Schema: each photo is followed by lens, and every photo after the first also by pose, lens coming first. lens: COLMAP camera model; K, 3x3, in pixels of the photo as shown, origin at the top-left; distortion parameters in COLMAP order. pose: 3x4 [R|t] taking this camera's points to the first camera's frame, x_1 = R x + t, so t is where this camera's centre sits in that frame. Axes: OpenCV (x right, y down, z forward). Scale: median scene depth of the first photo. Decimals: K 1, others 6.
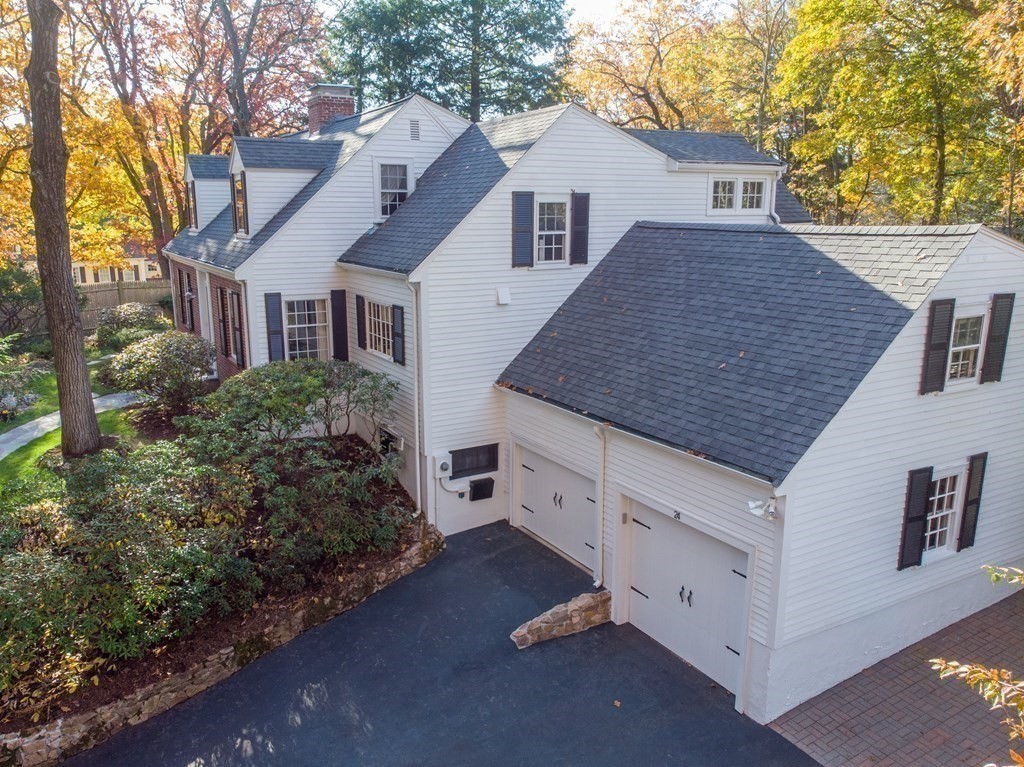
lens RADIAL K [[779.9, 0, 515.8], [0, 779.9, 382.7], [0, 0, 1]] dist [0.004149, 0.003403]
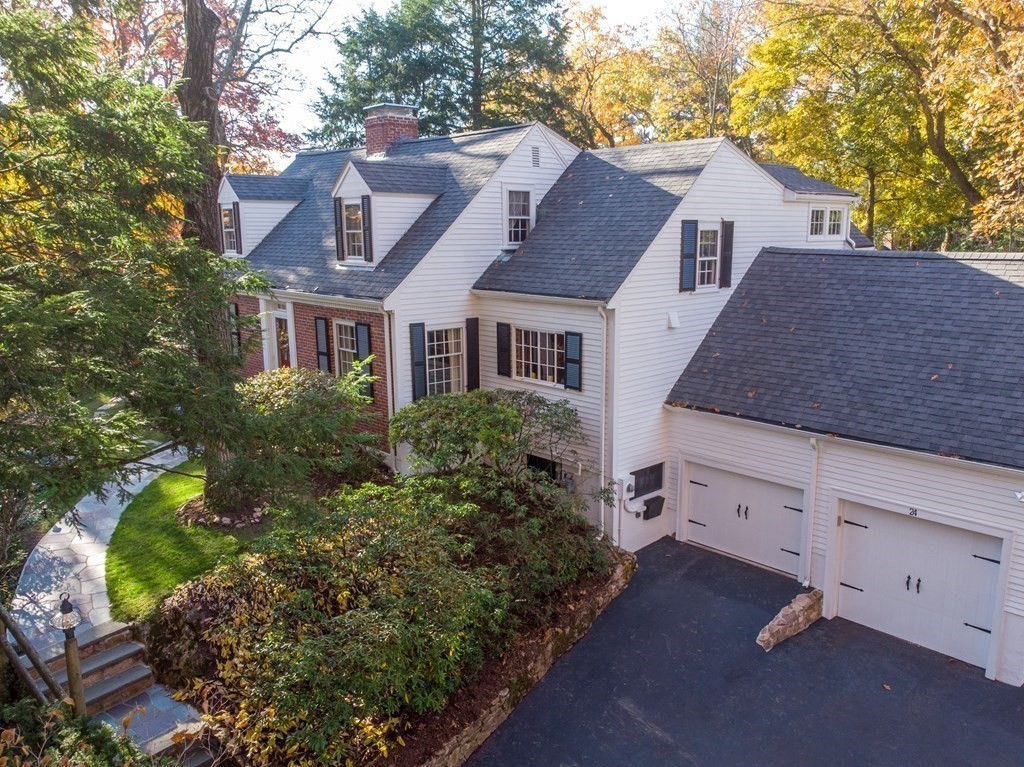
lens RADIAL K [[779.9, 0, 602.6], [0, 779.9, 389.7], [0, 0, 1]] dist [0.004149, 0.003403]
pose [[0.967946, -0.048874, 0.246359, -0.365076], [0.052360, 0.998599, -0.007618, -0.015011], [-0.245641, 0.020273, 0.969149, 0.015862]]
